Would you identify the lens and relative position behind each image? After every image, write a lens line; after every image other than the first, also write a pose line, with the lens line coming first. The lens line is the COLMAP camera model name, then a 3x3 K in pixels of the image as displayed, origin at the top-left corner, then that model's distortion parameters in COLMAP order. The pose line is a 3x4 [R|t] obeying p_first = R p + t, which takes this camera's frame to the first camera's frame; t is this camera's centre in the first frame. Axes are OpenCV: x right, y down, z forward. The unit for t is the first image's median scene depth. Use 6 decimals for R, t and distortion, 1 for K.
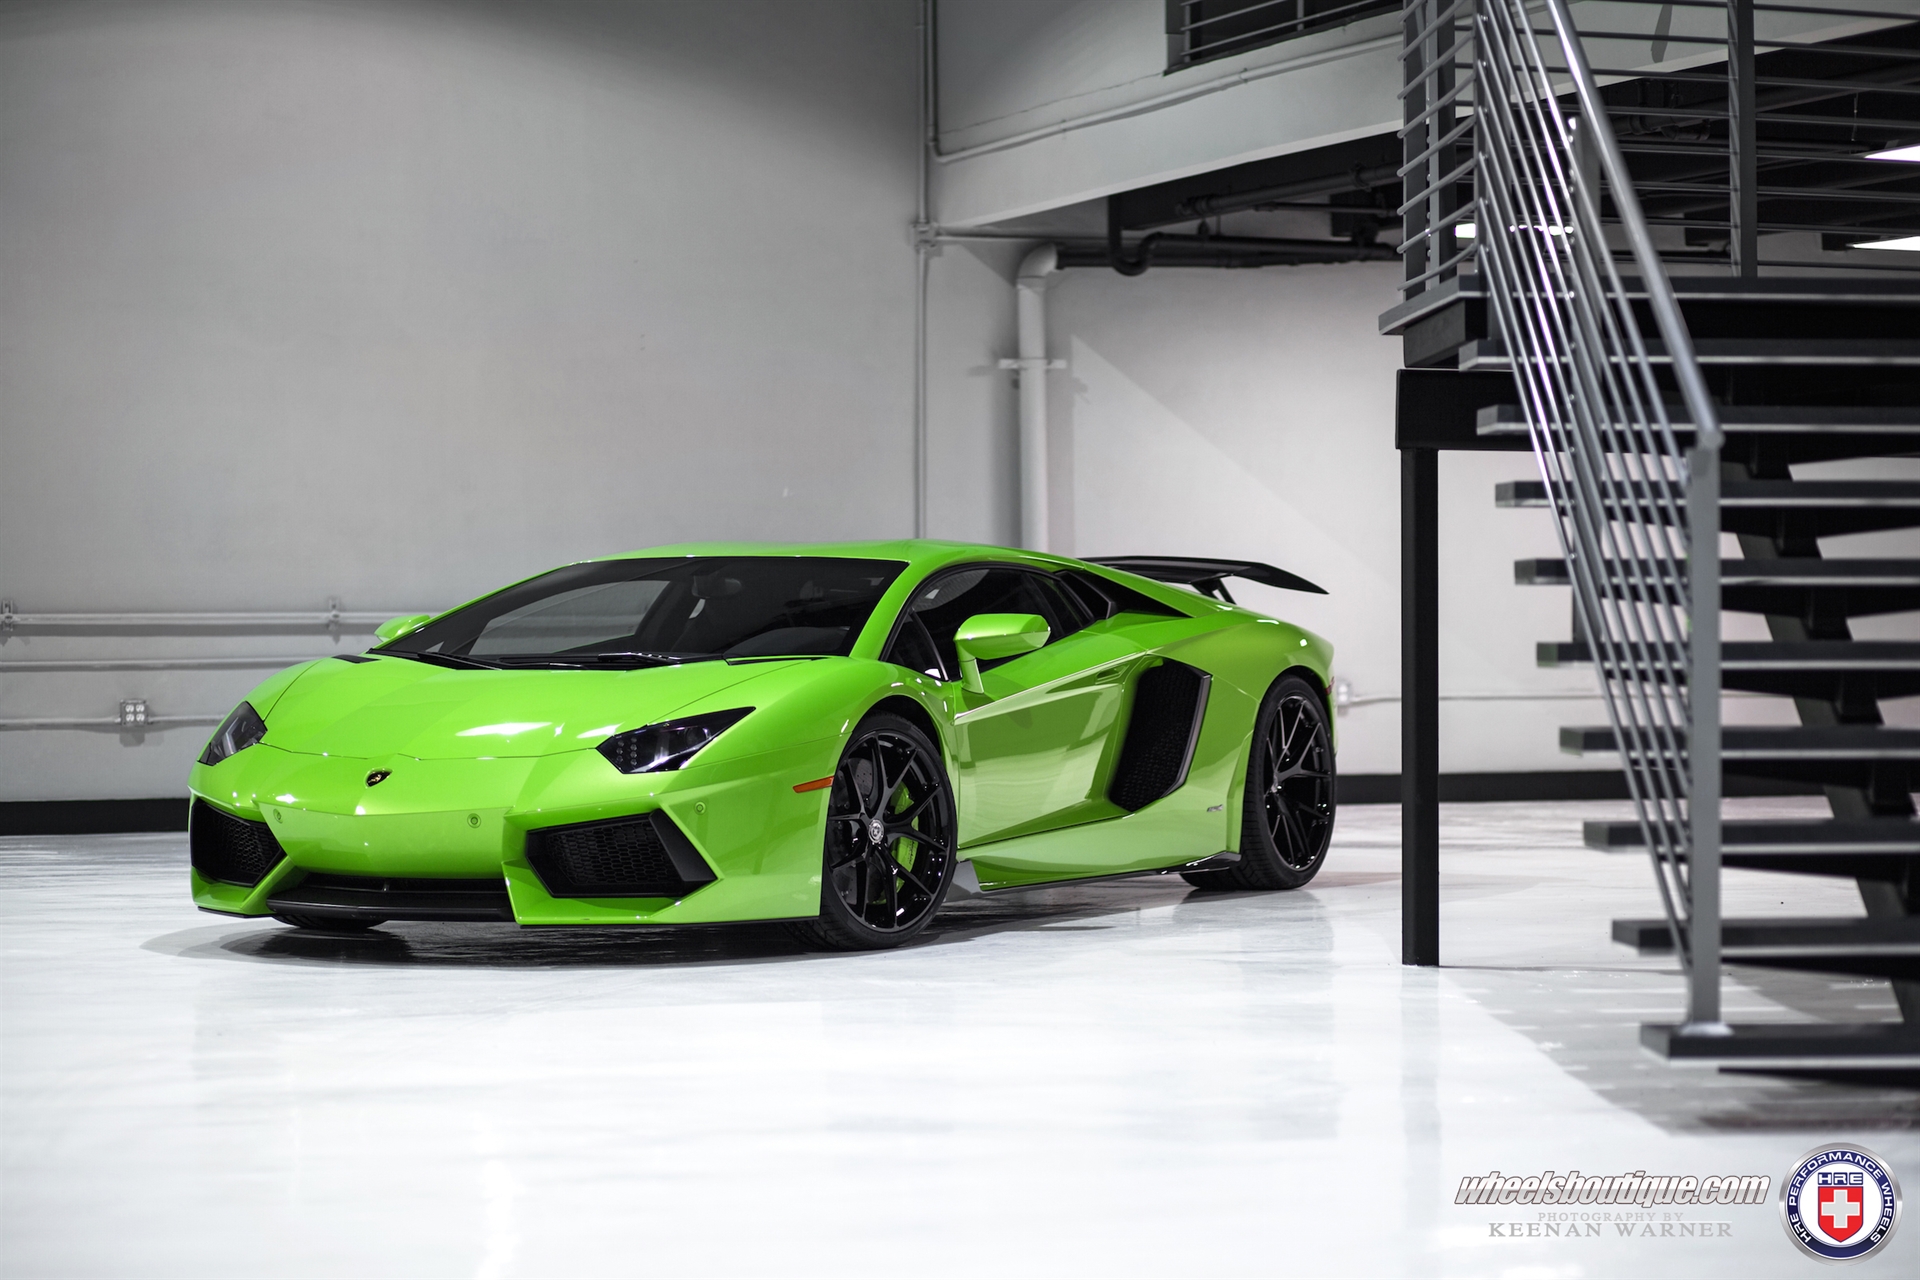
lens RADIAL K [[4758.4, 0, 959.7], [0, 4758.4, 638.6], [0, 0, 1]] dist [-0.098424, 0.000000]
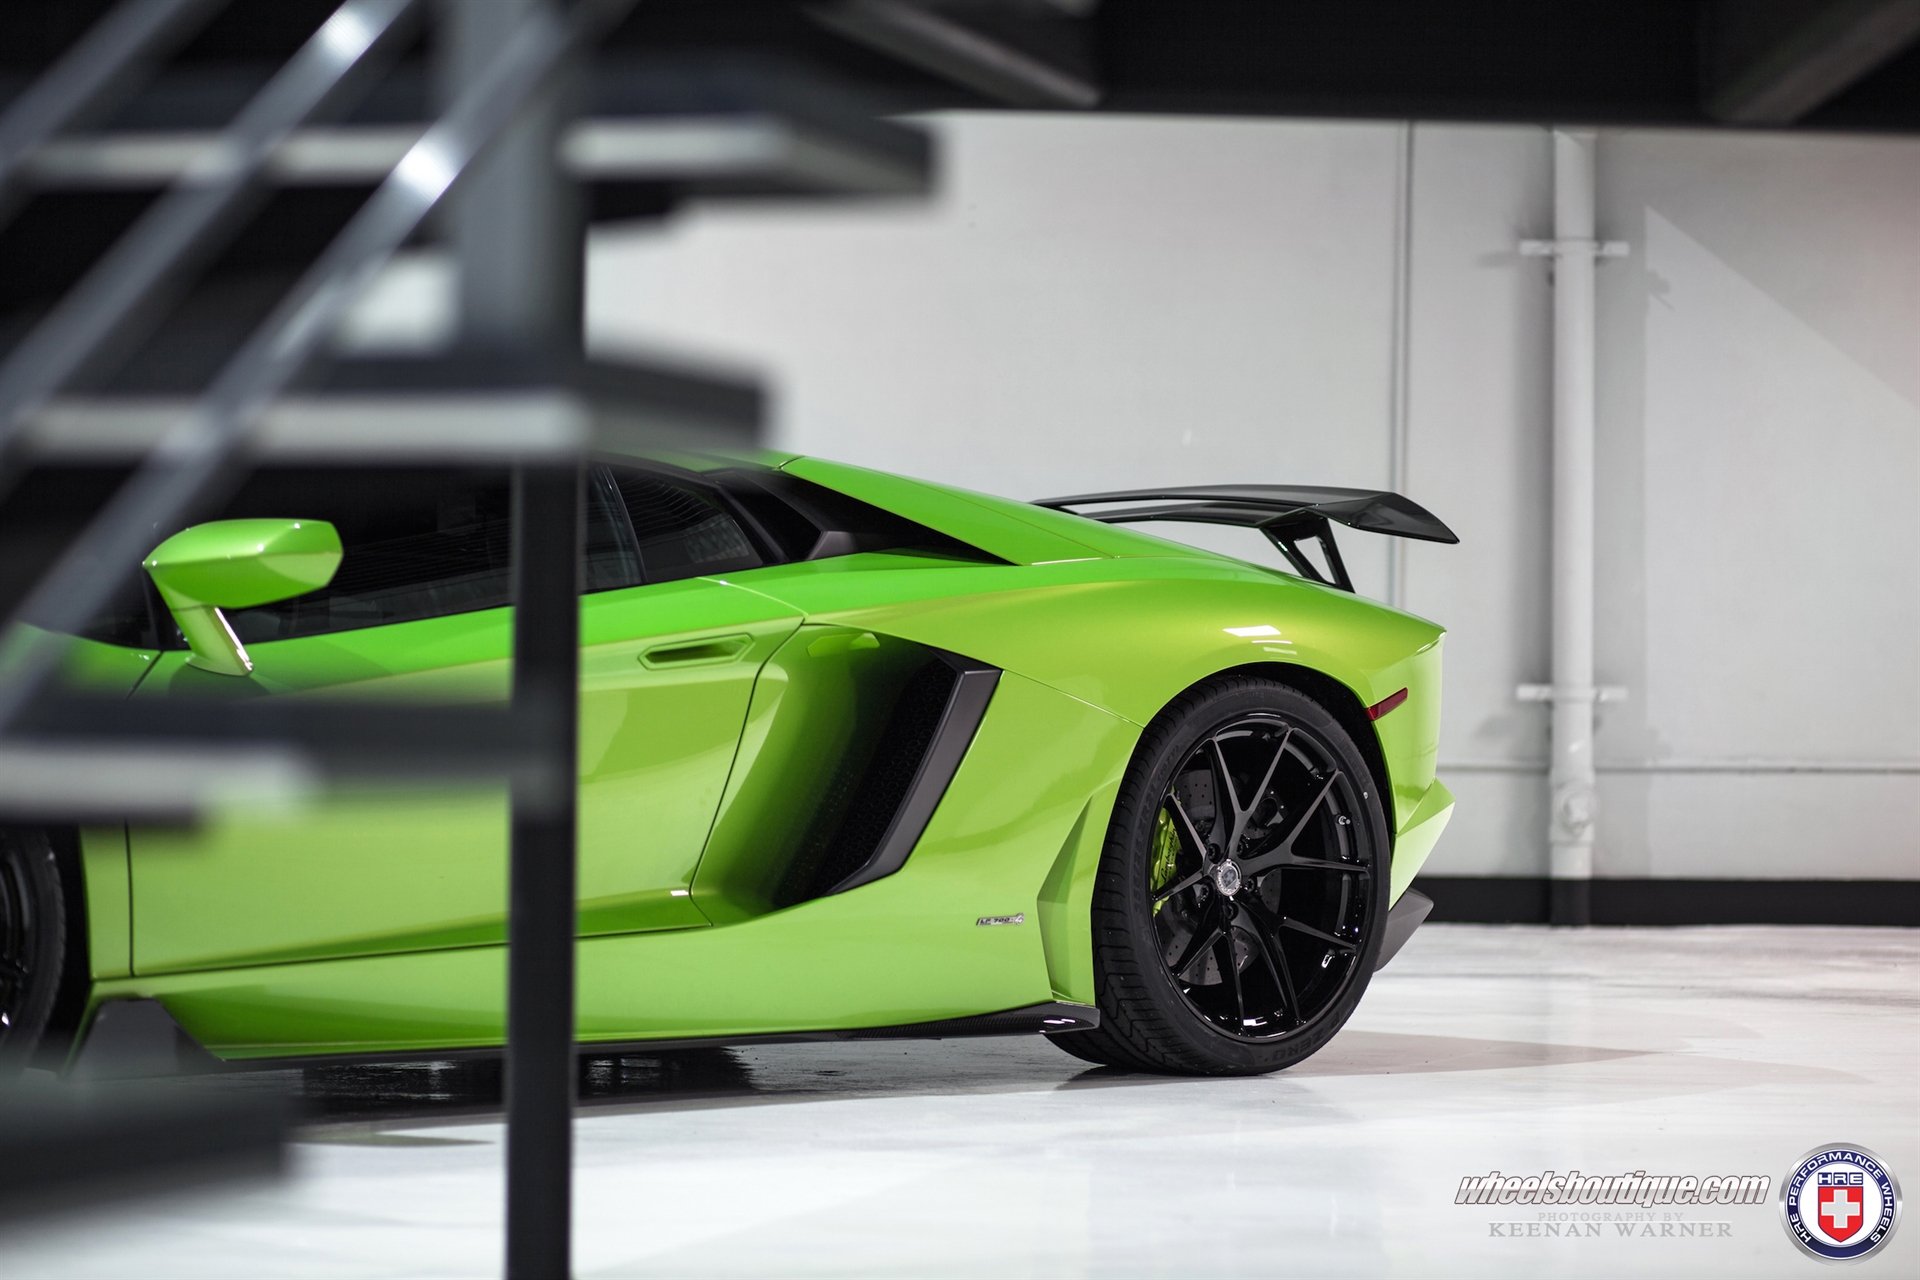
lens RADIAL K [[4758.4, 0, 960.7], [0, 4758.4, 641.0], [0, 0, 1]] dist [-0.098424, 0.000000]
pose [[0.947755, 0.018107, -0.318484, 0.148187], [-0.022712, 0.999684, -0.010753, 0.007035], [0.318189, 0.017424, 0.947867, 0.336508]]
